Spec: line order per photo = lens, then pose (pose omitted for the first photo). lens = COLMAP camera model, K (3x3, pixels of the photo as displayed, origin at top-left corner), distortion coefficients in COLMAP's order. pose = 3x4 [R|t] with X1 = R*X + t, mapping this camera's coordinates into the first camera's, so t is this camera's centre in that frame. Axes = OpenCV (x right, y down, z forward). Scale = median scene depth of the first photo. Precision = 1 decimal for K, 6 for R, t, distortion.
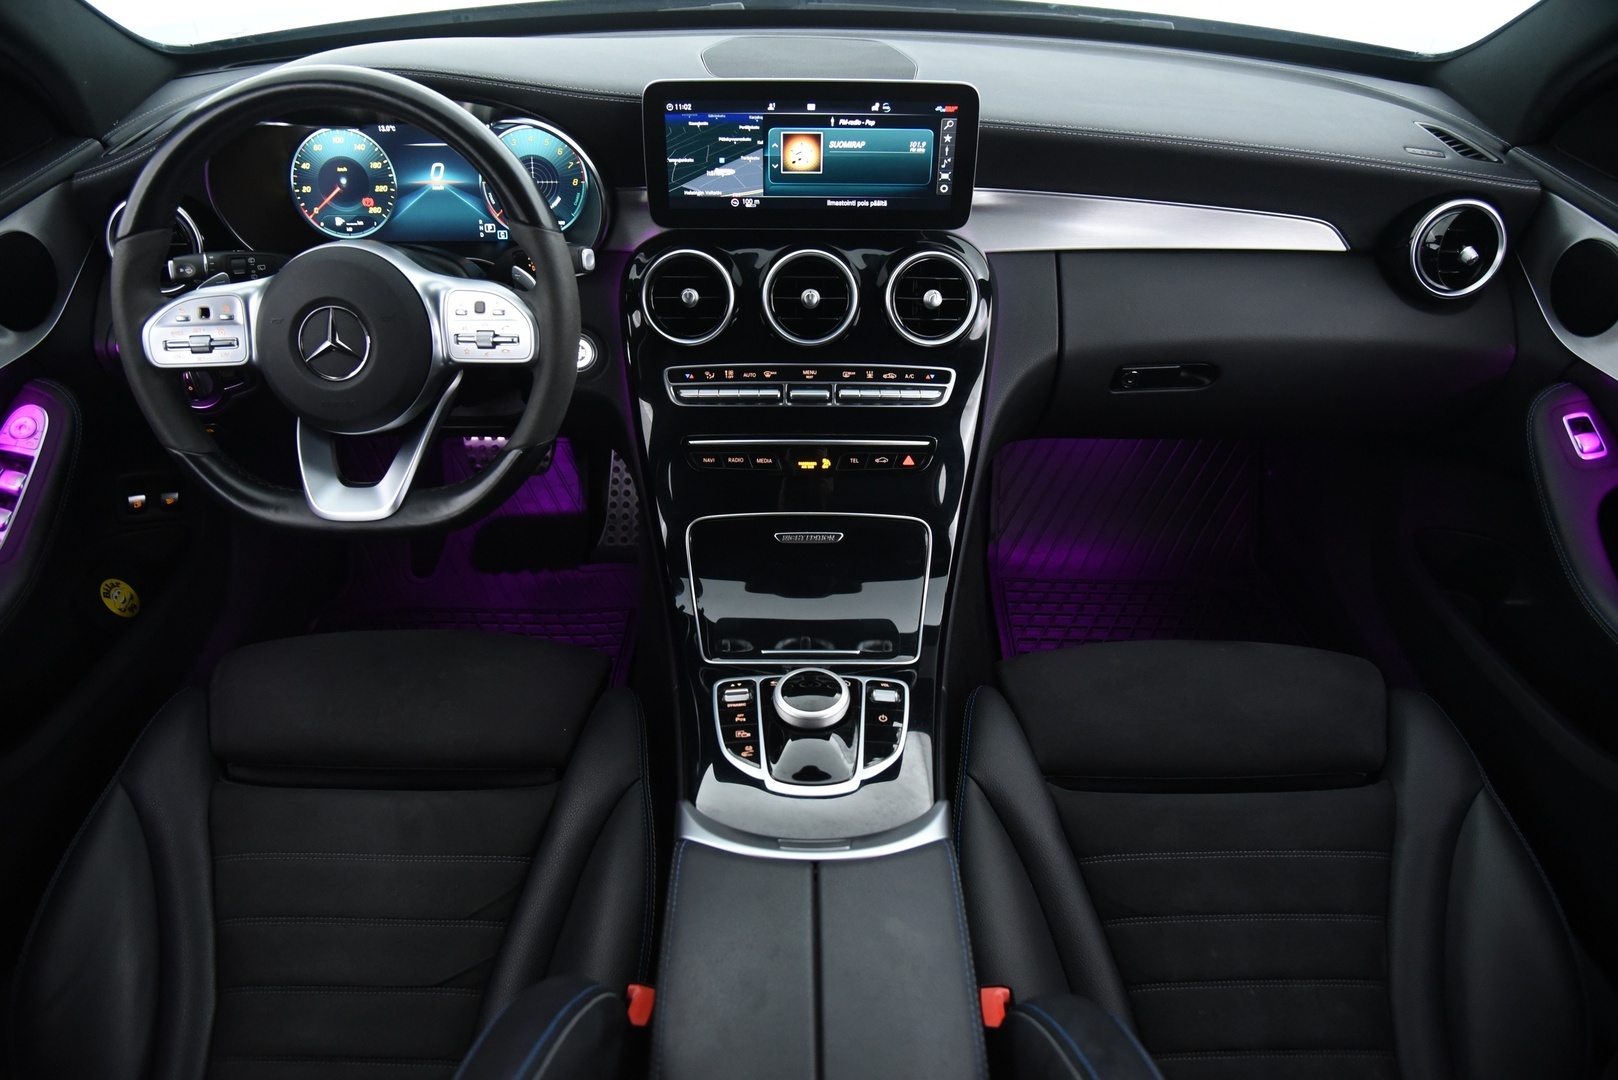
lens RADIAL K [[1093.2, 0, 816.7], [0, 1093.2, 536.1], [0, 0, 1]] dist [-0.107703, 0.026121]
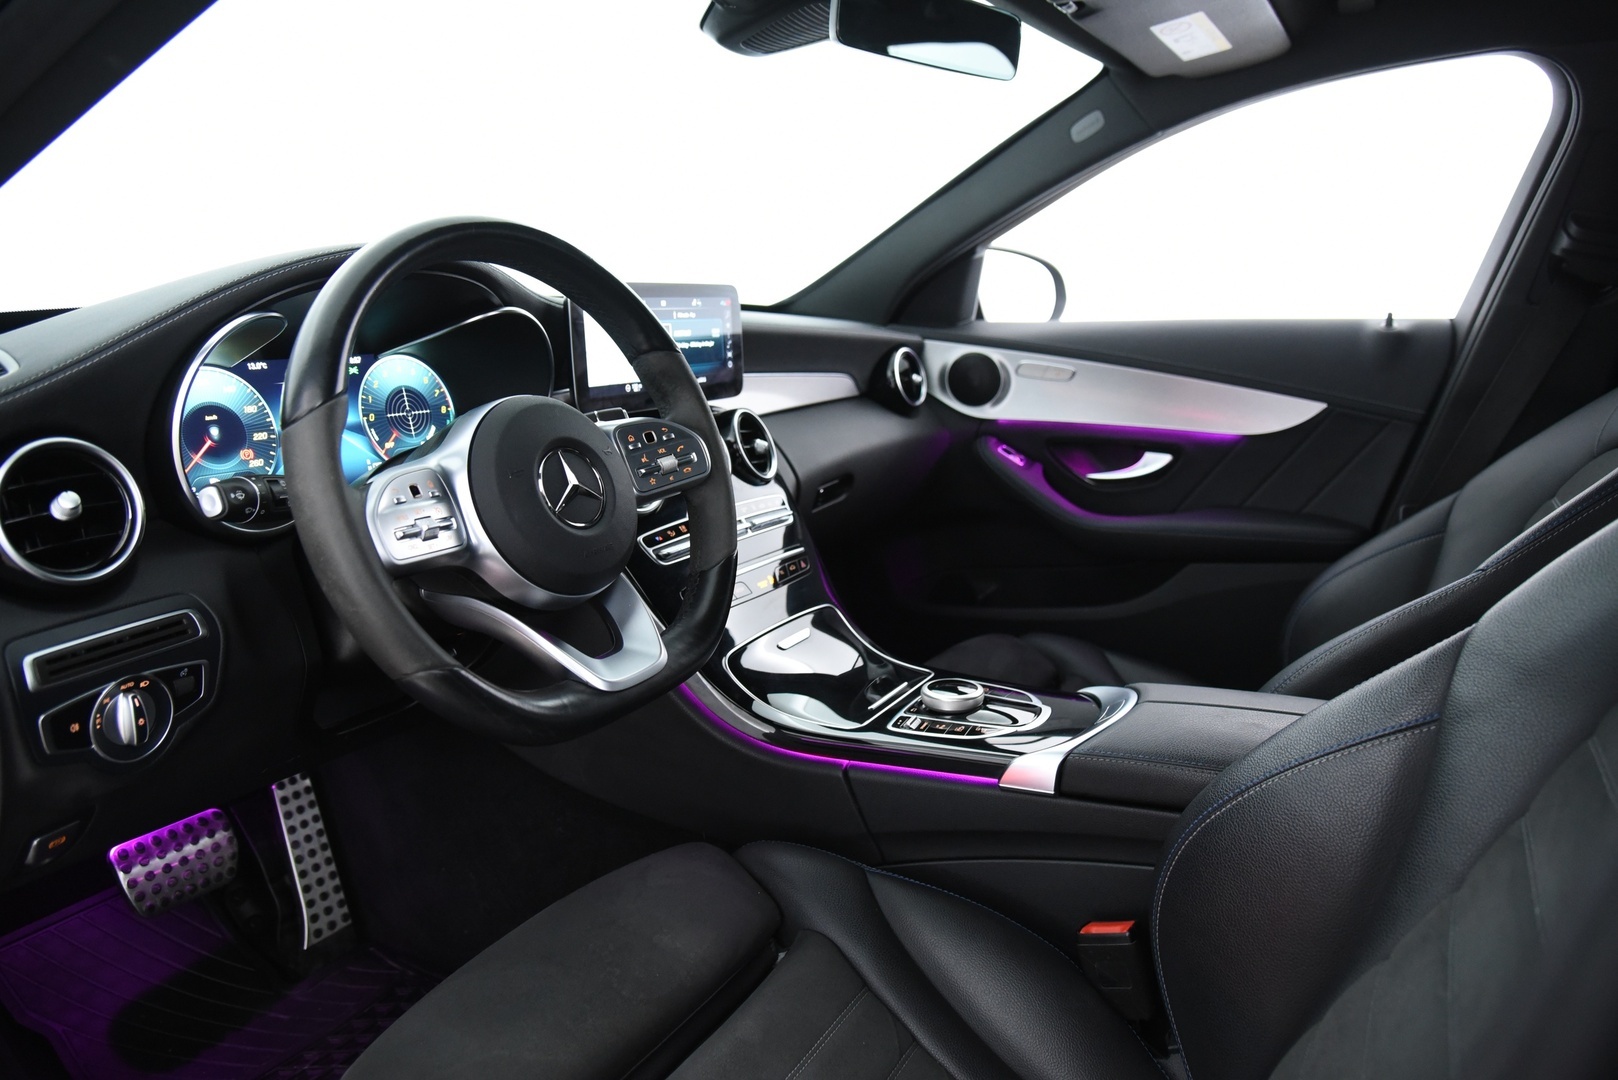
lens RADIAL K [[1093.2, 0, 807.7], [0, 1093.2, 532.6], [0, 0, 1]] dist [-0.107703, 0.026121]
pose [[0.511319, -0.192810, 0.837483, -0.937352], [0.515318, 0.848663, -0.119239, 0.049779], [-0.687750, 0.492539, 0.533296, 0.333607]]
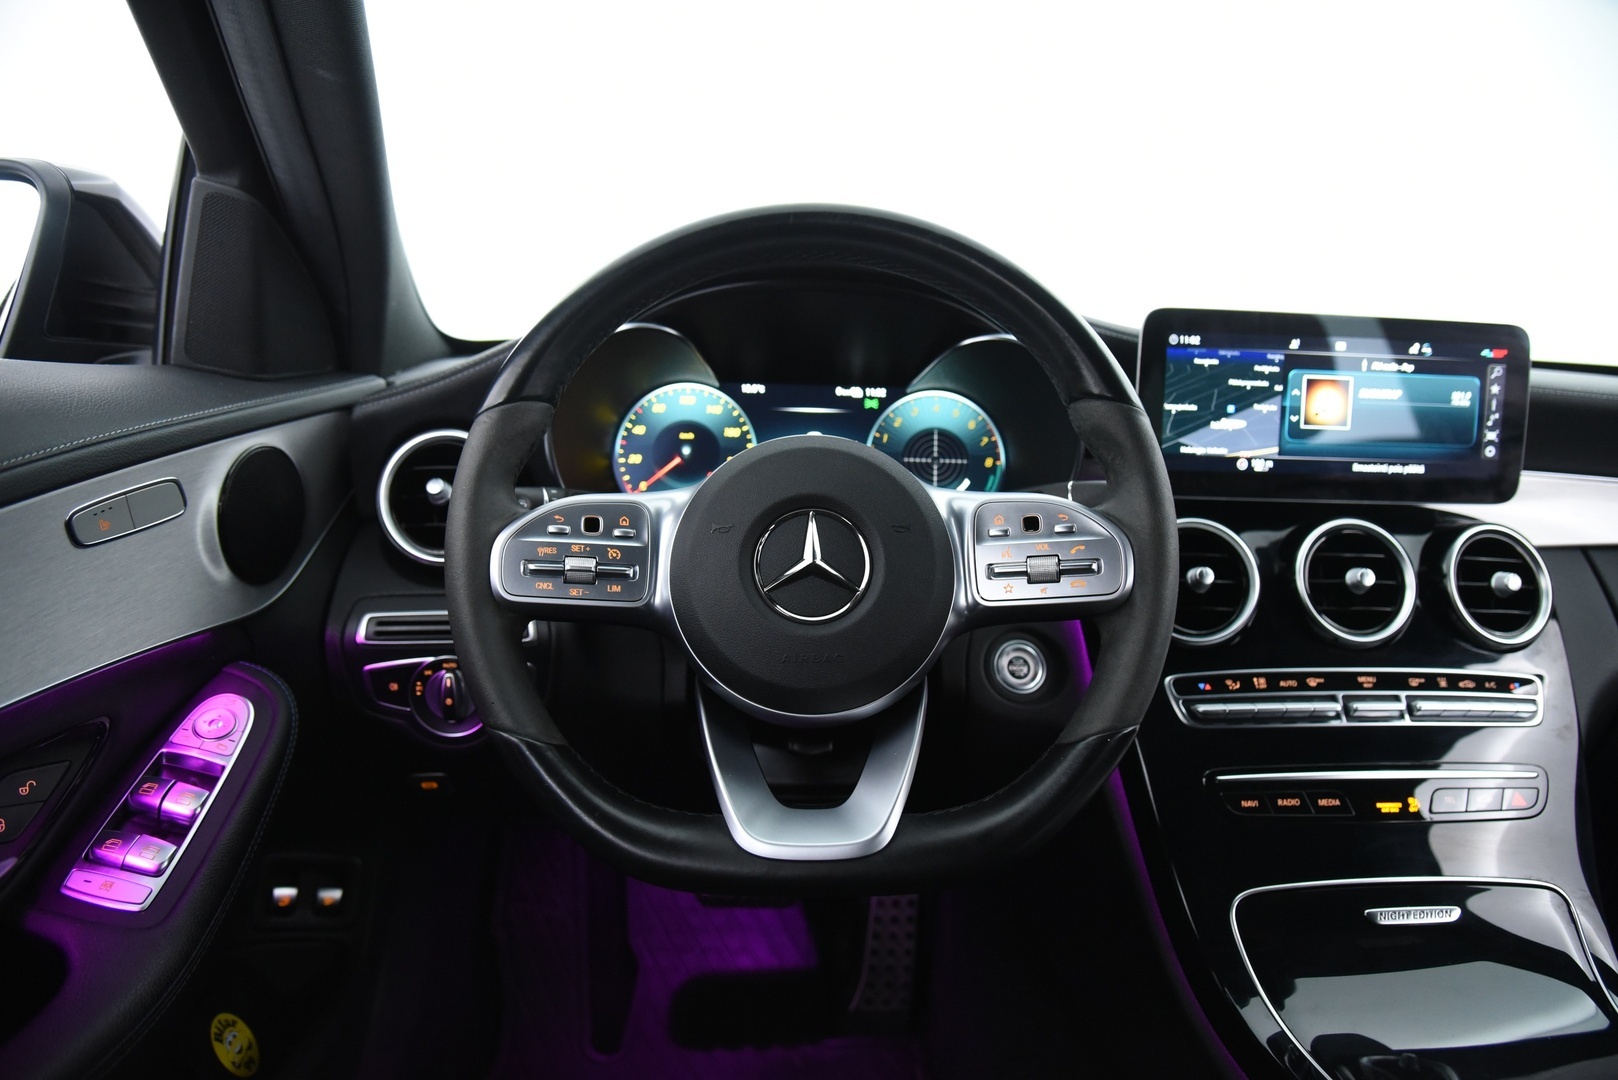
lens RADIAL K [[1093.2, 0, 816.4], [0, 1093.2, 543.8], [0, 0, 1]] dist [-0.107703, 0.026121]
pose [[0.999800, 0.007499, 0.018524, -0.385162], [0.001648, 0.892829, -0.450392, 0.086262], [-0.019916, 0.450333, 0.892639, 0.337890]]
